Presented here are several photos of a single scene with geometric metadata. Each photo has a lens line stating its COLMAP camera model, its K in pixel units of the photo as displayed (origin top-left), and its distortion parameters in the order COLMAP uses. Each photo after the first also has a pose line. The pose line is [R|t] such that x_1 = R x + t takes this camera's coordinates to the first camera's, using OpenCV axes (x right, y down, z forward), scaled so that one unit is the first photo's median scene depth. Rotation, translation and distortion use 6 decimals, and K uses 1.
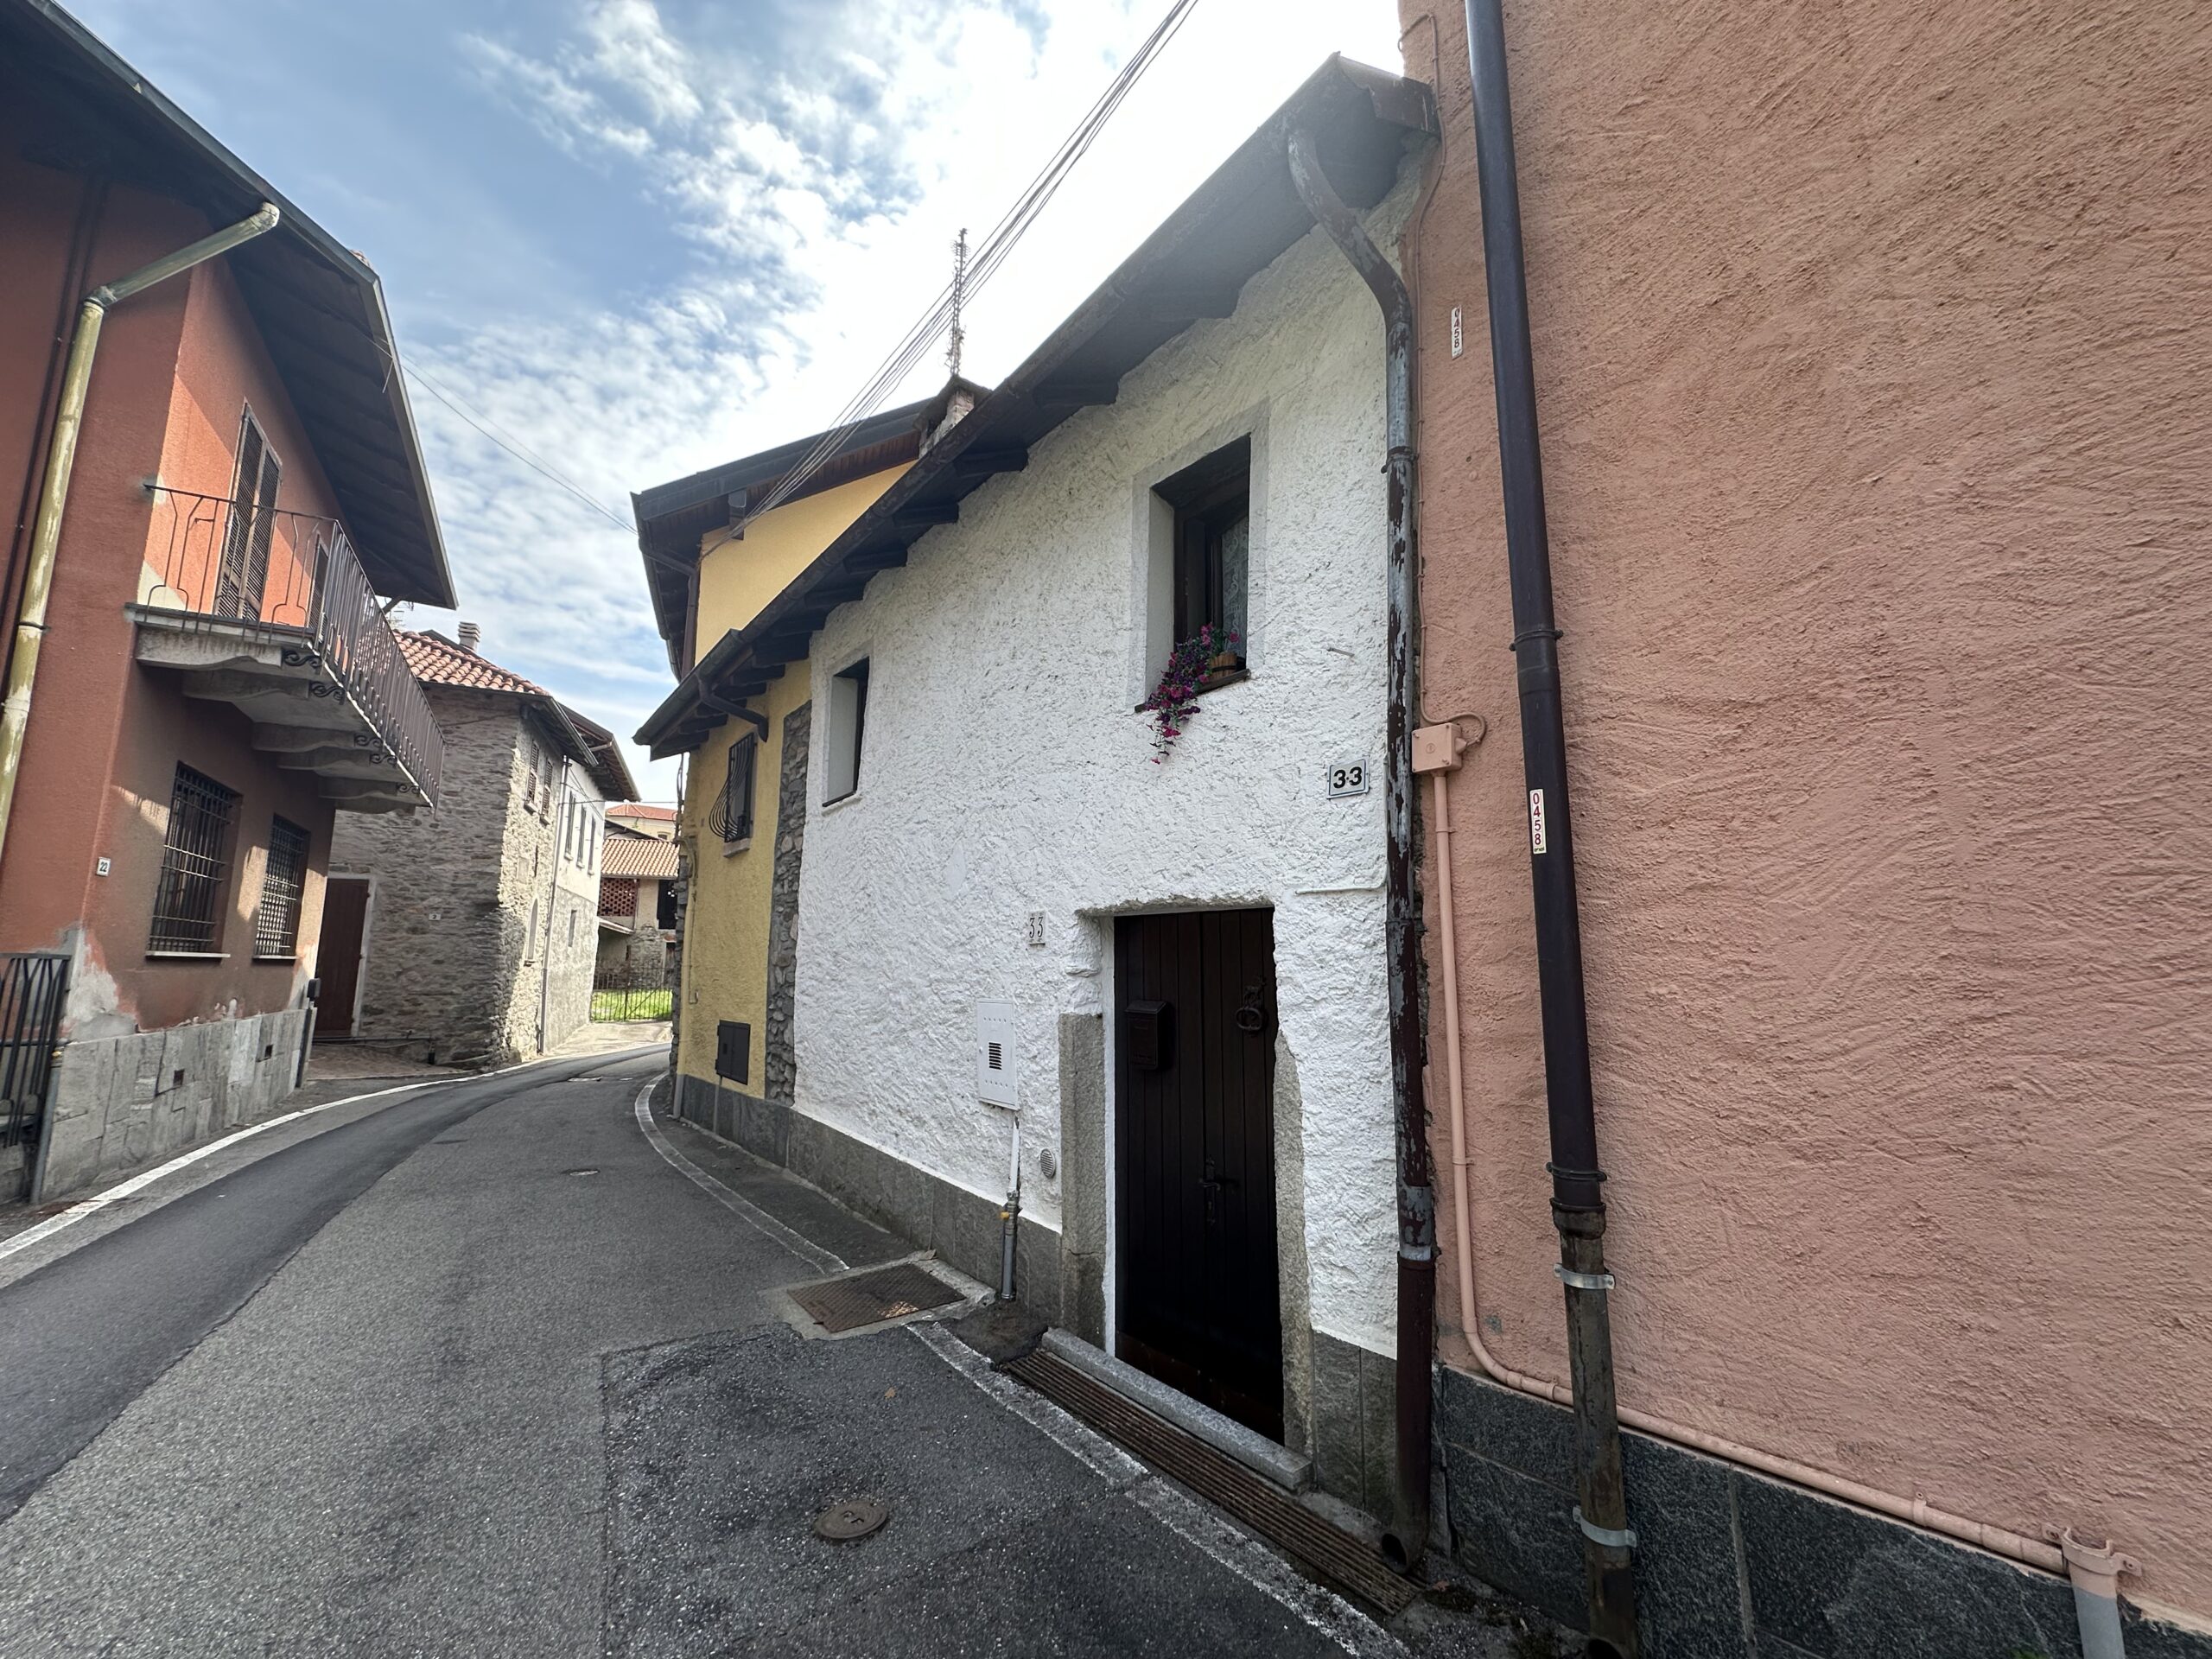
lens RADIAL K [[883.8, 0, 1081.4], [0, 883.8, 828.3], [0, 0, 1]] dist [-0.005131, 0.001394]
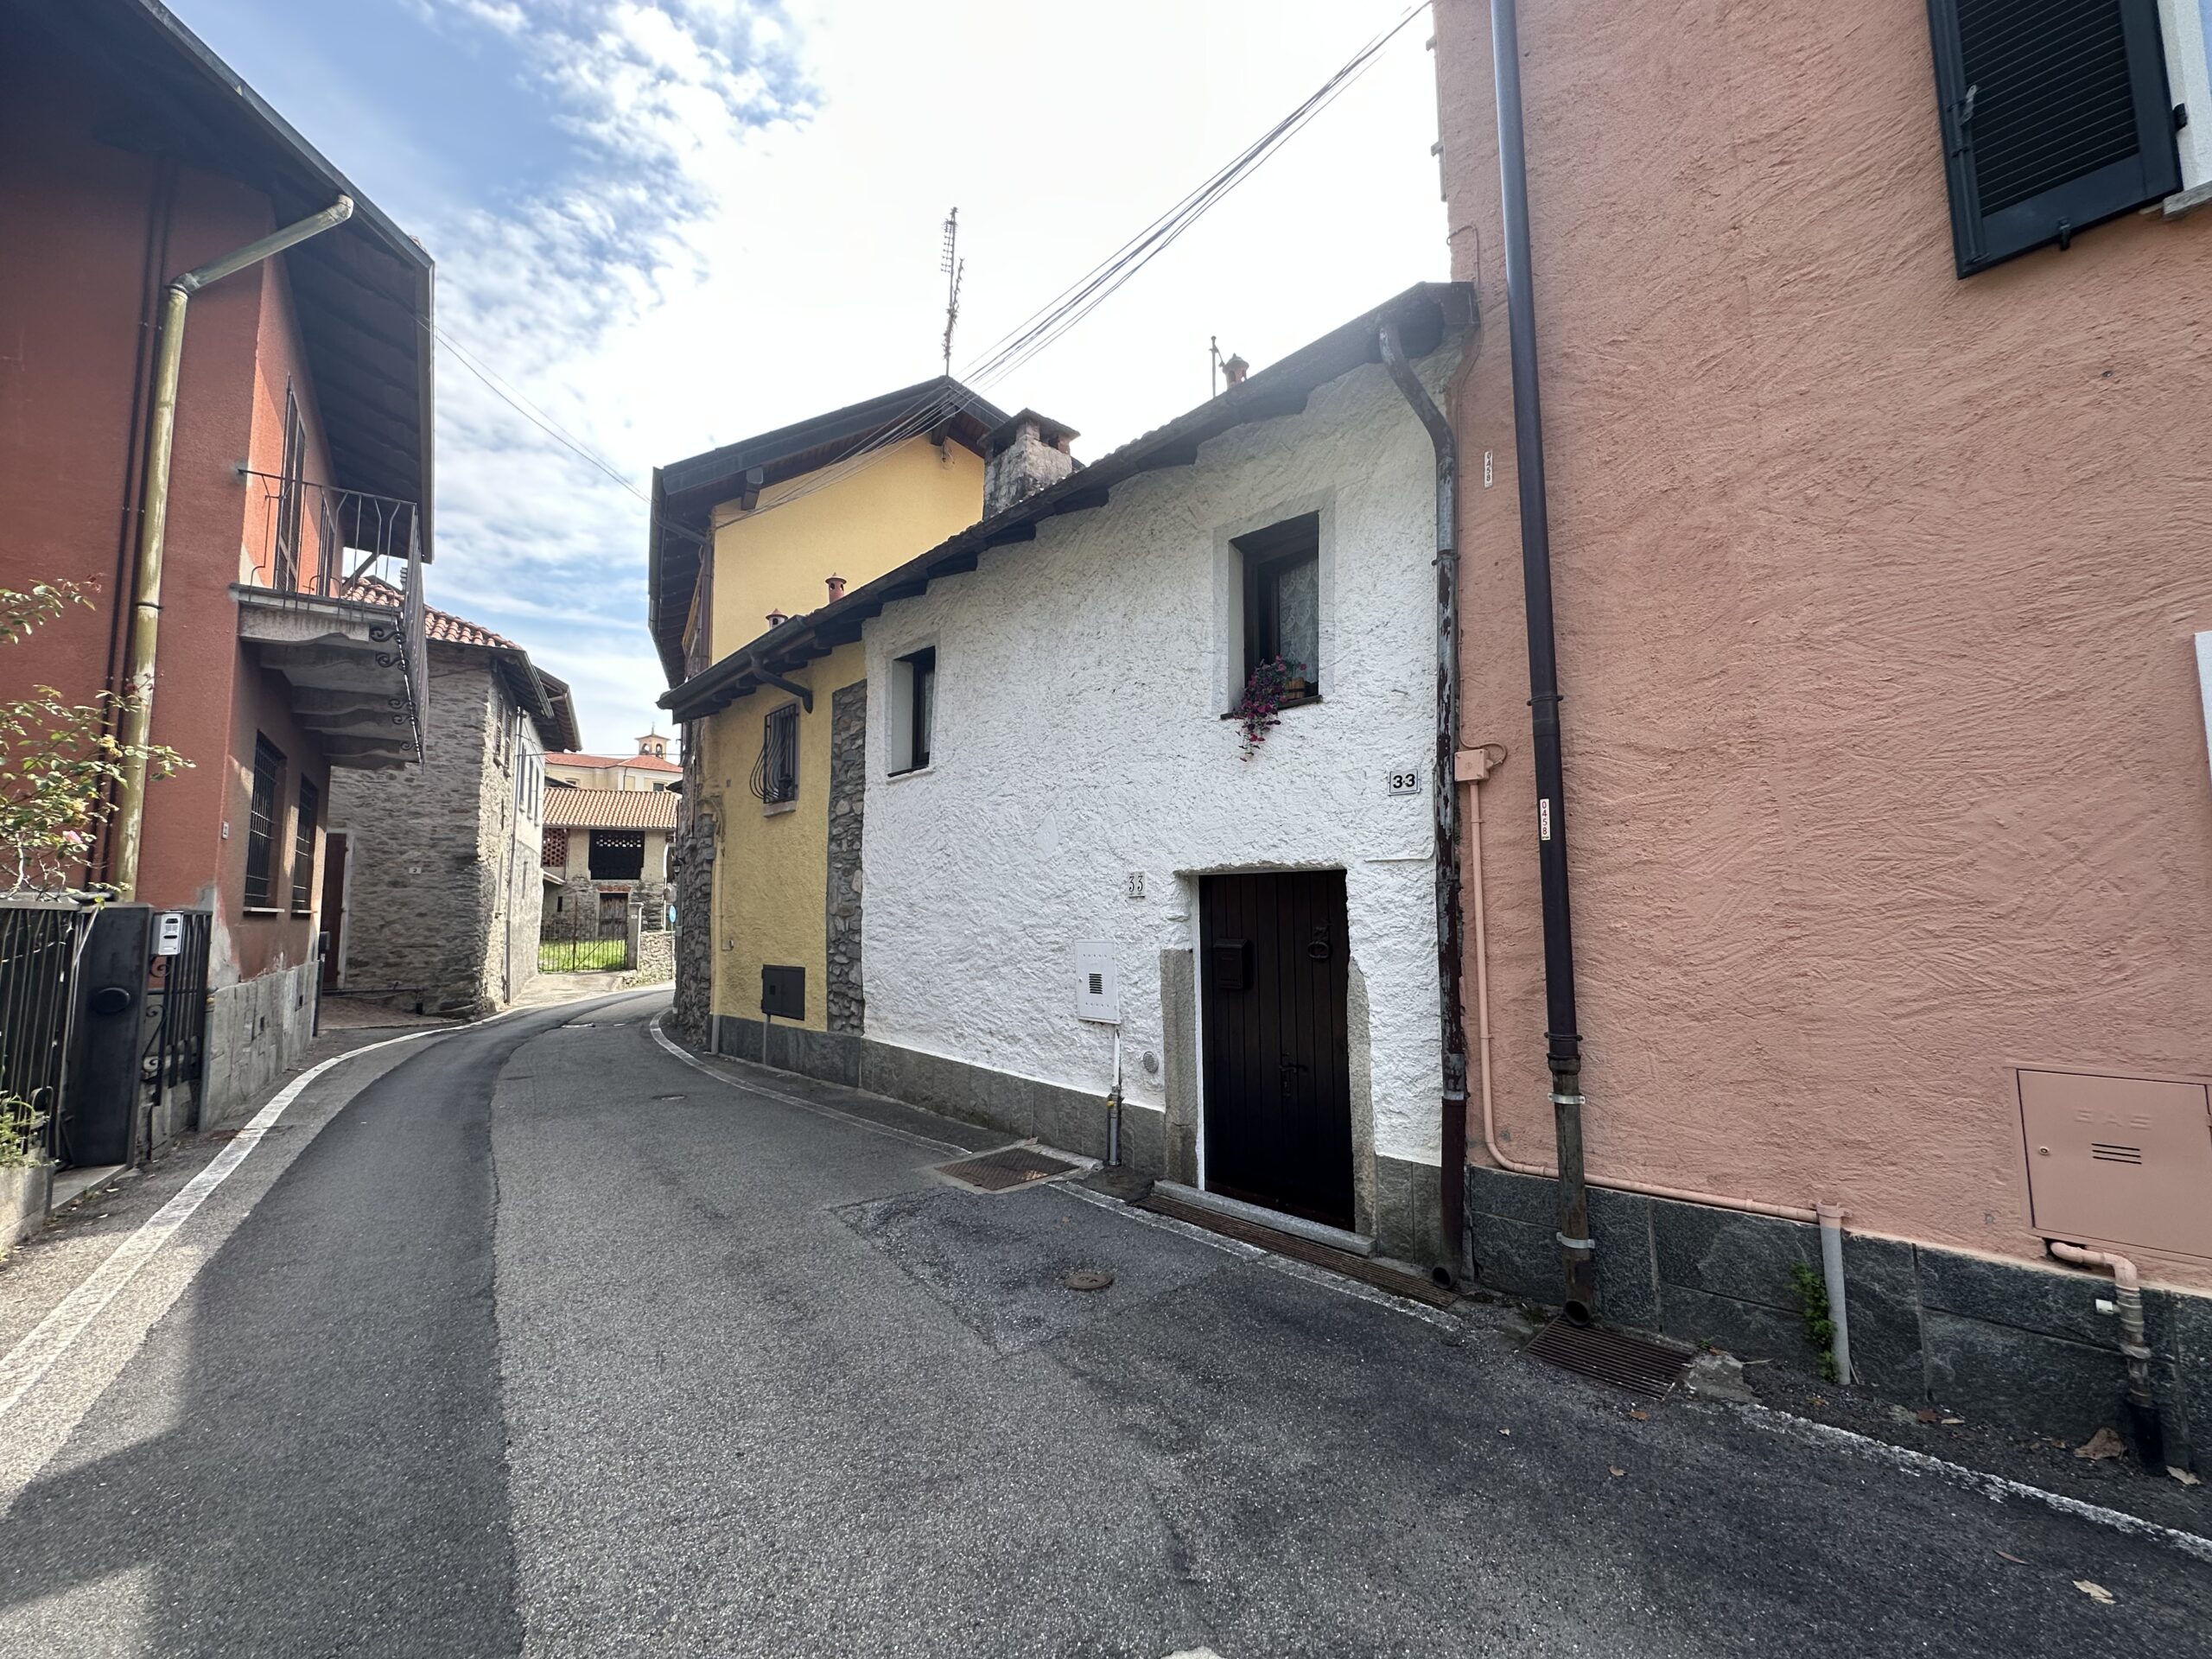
lens RADIAL K [[883.8, 0, 1078.2], [0, 883.8, 826.7], [0, 0, 1]] dist [-0.005131, 0.001394]
pose [[0.995869, 0.000765, 0.090794, -0.271338], [-0.005910, 0.998390, 0.056411, -0.046912], [-0.090604, -0.056715, 0.994271, -0.292417]]
